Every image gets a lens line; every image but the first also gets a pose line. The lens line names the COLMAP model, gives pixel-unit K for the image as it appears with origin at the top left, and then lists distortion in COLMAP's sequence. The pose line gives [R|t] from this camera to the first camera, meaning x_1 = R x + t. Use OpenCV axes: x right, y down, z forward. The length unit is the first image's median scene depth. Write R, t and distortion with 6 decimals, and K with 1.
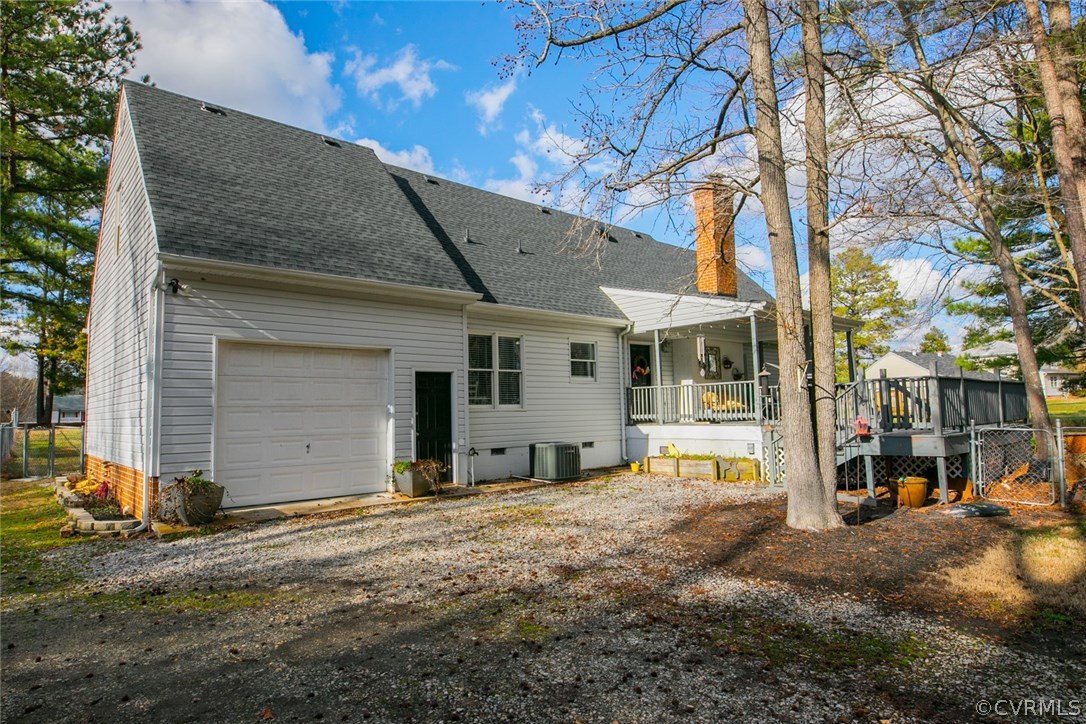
lens RADIAL K [[626.2, 0, 543.0], [0, 626.2, 362.0], [0, 0, 1]] dist [-0.025097, -0.000057]
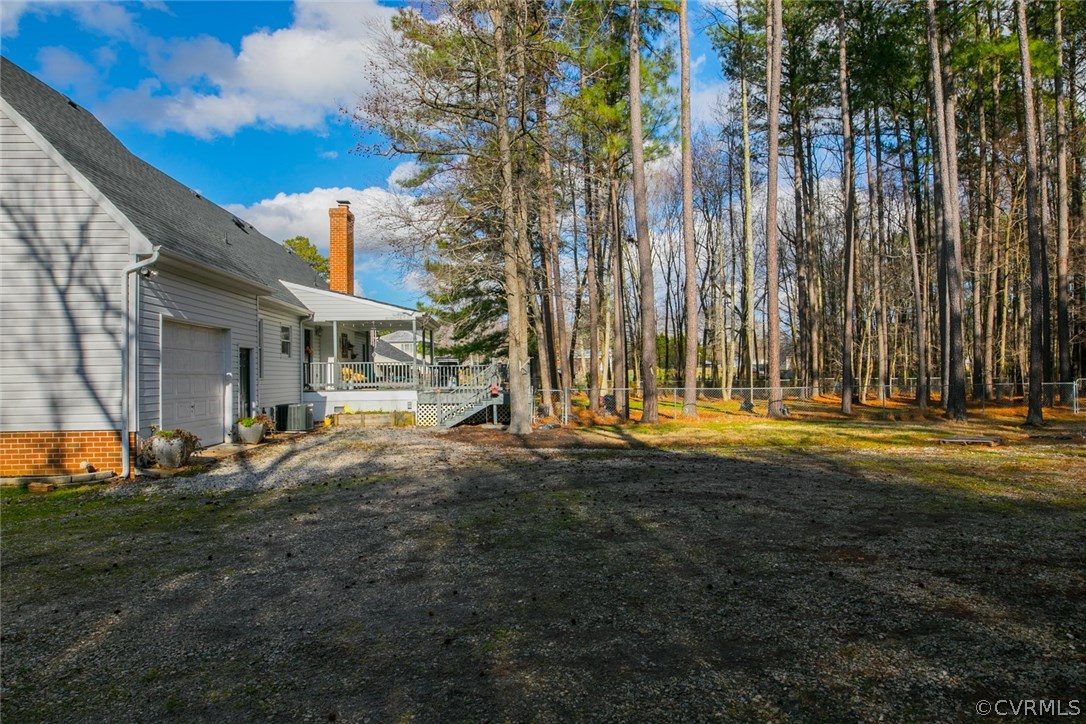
lens RADIAL K [[626.2, 0, 543.0], [0, 626.2, 362.0], [0, 0, 1]] dist [-0.025097, -0.000057]
pose [[0.614192, 0.031478, 0.788528, -0.692639], [-0.065199, 0.997812, 0.010952, -0.007841], [-0.786459, -0.058138, 0.614901, -0.215173]]
